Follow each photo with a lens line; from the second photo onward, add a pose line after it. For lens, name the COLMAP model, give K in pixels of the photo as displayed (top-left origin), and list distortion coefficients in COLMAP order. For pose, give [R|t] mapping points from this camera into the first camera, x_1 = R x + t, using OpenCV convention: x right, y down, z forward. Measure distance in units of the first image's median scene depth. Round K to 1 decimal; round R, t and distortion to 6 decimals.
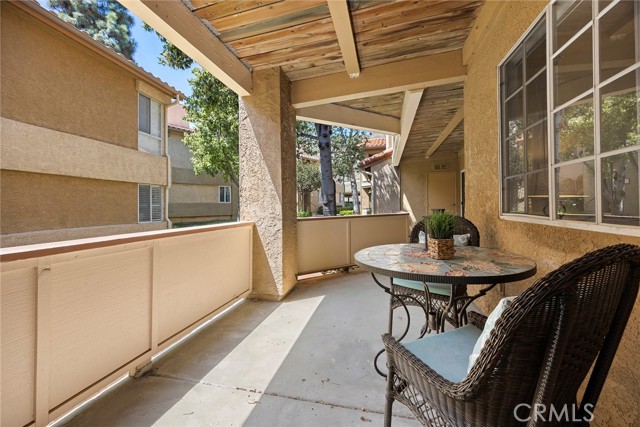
lens RADIAL K [[247.9, 0, 318.8], [0, 247.9, 208.2], [0, 0, 1]] dist [0.003096, -0.000035]
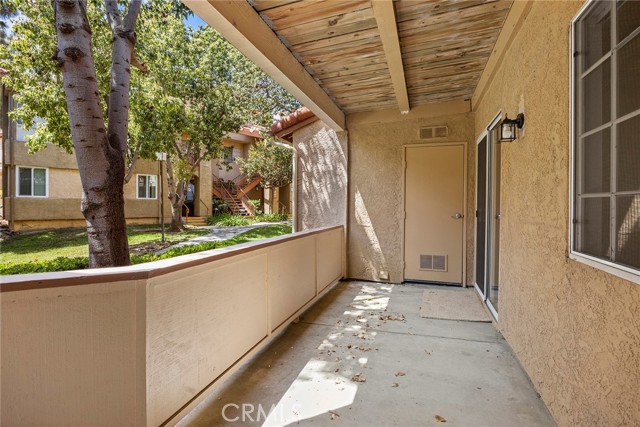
lens RADIAL K [[305.4, 0, 320.0], [0, 305.4, 207.8], [0, 0, 1]] dist [-0.022578, 0.001618]
pose [[0.997459, 0.022889, -0.067467, 0.307422], [-0.022568, 0.999730, 0.005515, -0.026679], [0.067575, -0.003979, 0.997706, 0.411148]]
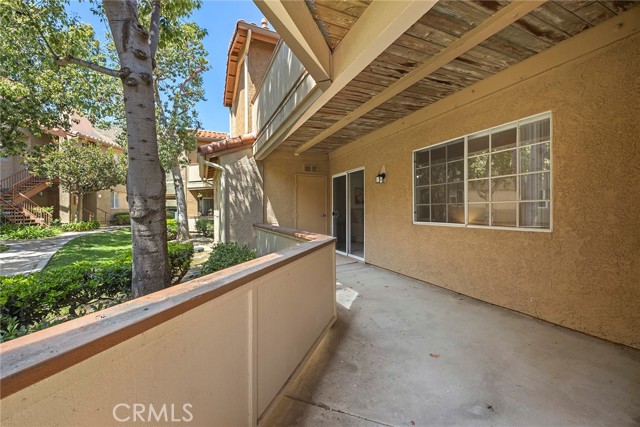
lens RADIAL K [[247.9, 0, 316.0], [0, 247.9, 212.1], [0, 0, 1]] dist [0.003096, -0.000035]
pose [[0.772025, 0.004307, 0.635577, -0.007543], [0.000652, 0.999971, -0.007568, -0.018528], [-0.635592, 0.006257, 0.772000, 0.349778]]
